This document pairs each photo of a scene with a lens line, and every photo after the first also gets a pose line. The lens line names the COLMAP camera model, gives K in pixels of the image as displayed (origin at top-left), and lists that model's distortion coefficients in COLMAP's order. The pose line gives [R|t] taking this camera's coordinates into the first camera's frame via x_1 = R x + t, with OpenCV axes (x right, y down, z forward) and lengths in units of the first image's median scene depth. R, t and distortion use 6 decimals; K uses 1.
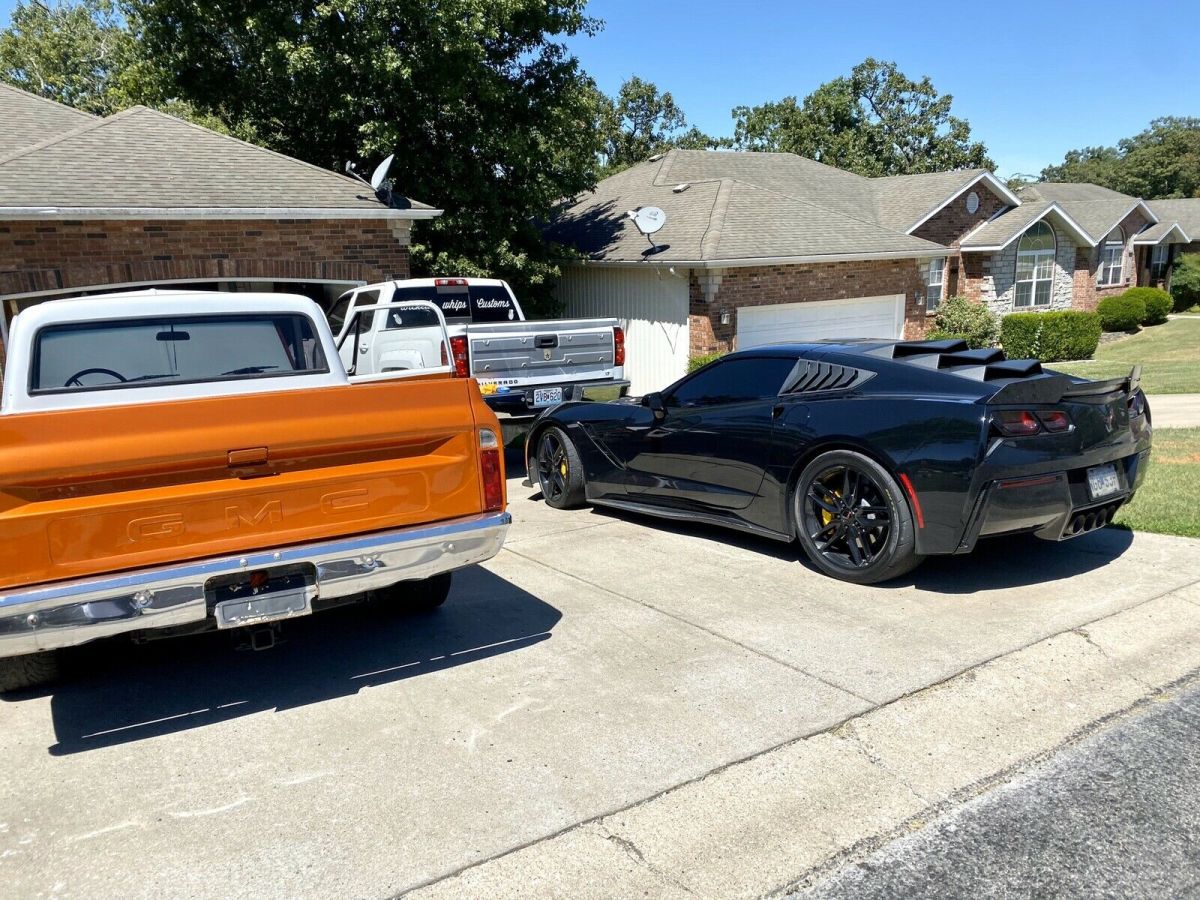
lens RADIAL K [[941.2, 0, 600.0], [0, 941.2, 450.0], [0, 0, 1]] dist [-0.008812, -0.006703]
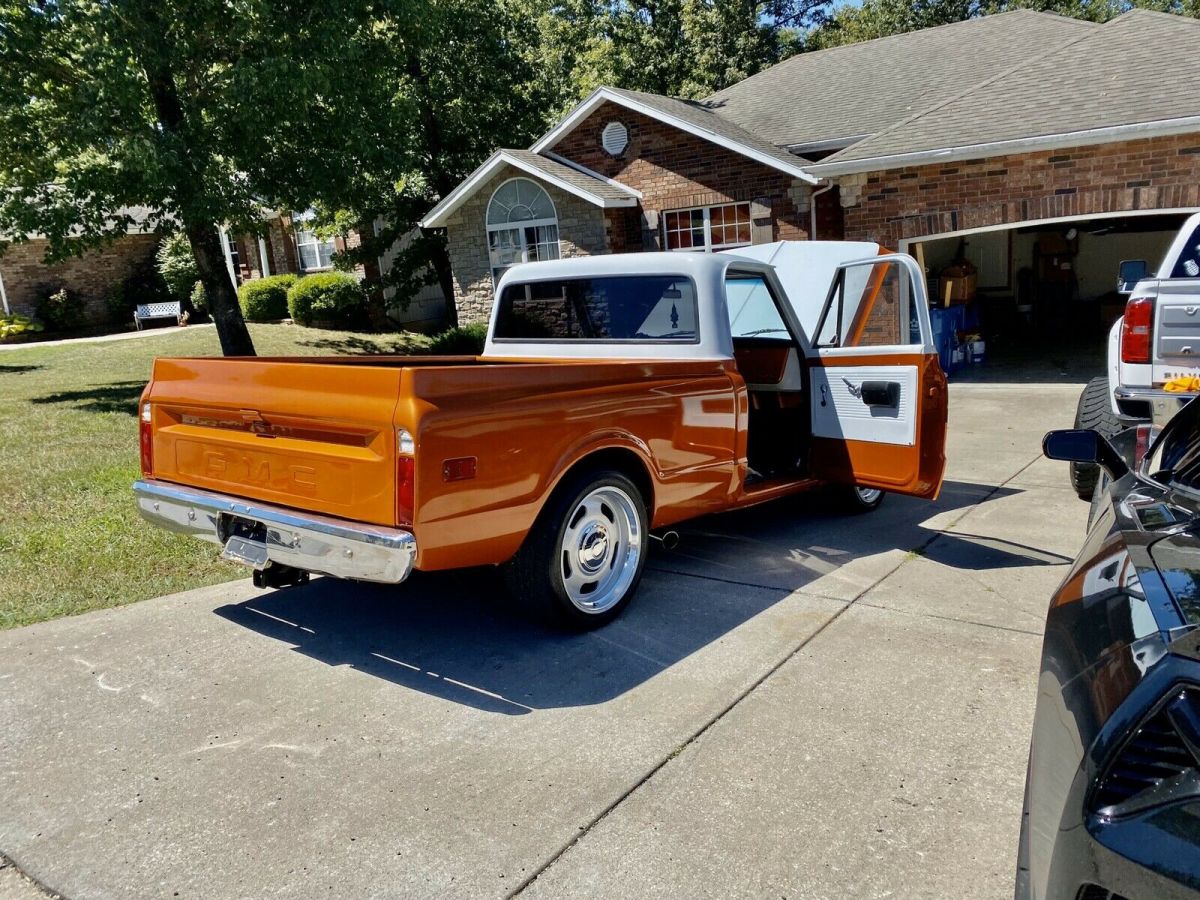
lens RADIAL K [[923.6, 0, 580.0], [0, 923.6, 449.6], [0, 0, 1]] dist [0.019687, -0.019362]
pose [[0.359337, 0.187898, -0.914096, 0.220200], [-0.118935, 0.980753, 0.154846, -0.048412], [0.925598, 0.053076, 0.374769, 0.269284]]
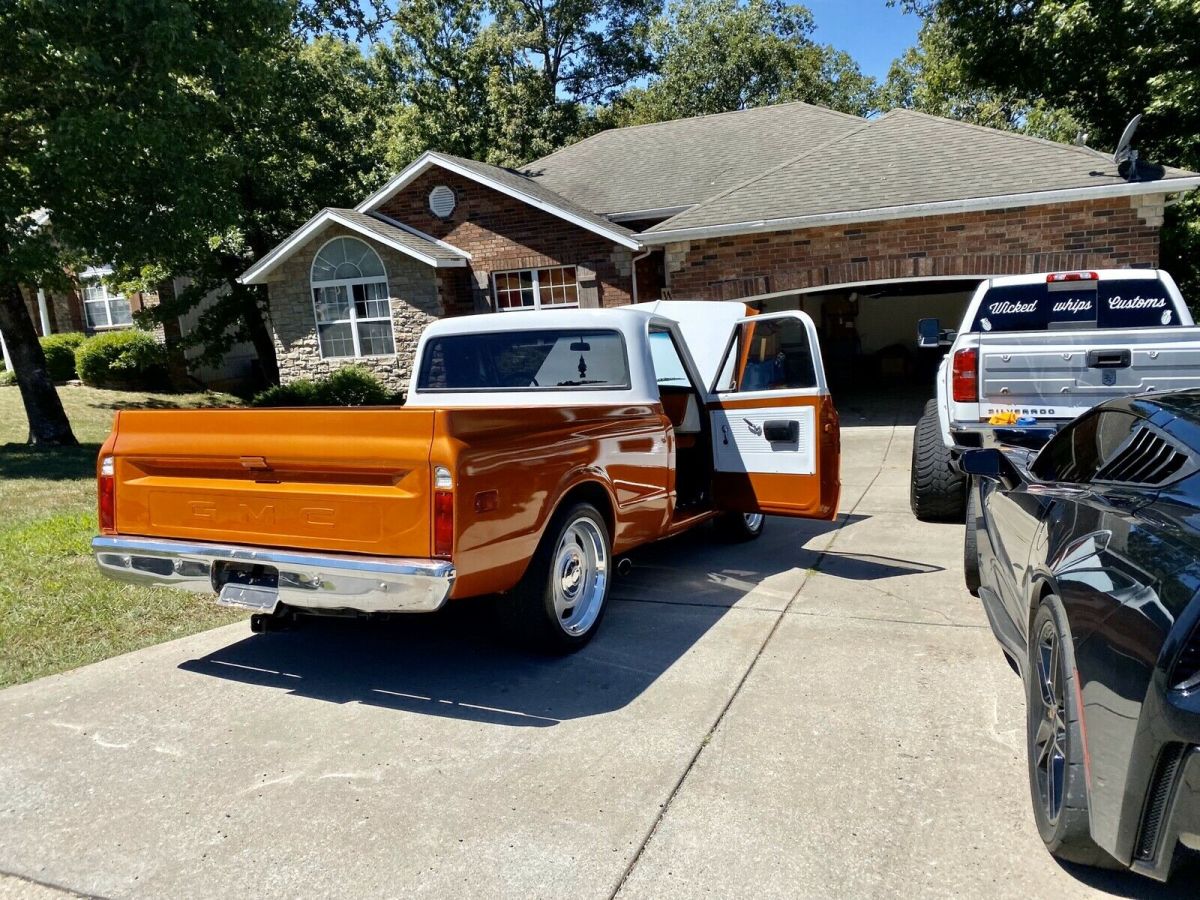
lens RADIAL K [[923.6, 0, 580.0], [0, 923.6, 449.6], [0, 0, 1]] dist [0.019687, -0.019362]
pose [[0.561870, 0.116841, -0.818933, 0.217041], [-0.108445, 0.991835, 0.067106, -0.036219], [0.820087, 0.051104, 0.569953, 0.194022]]
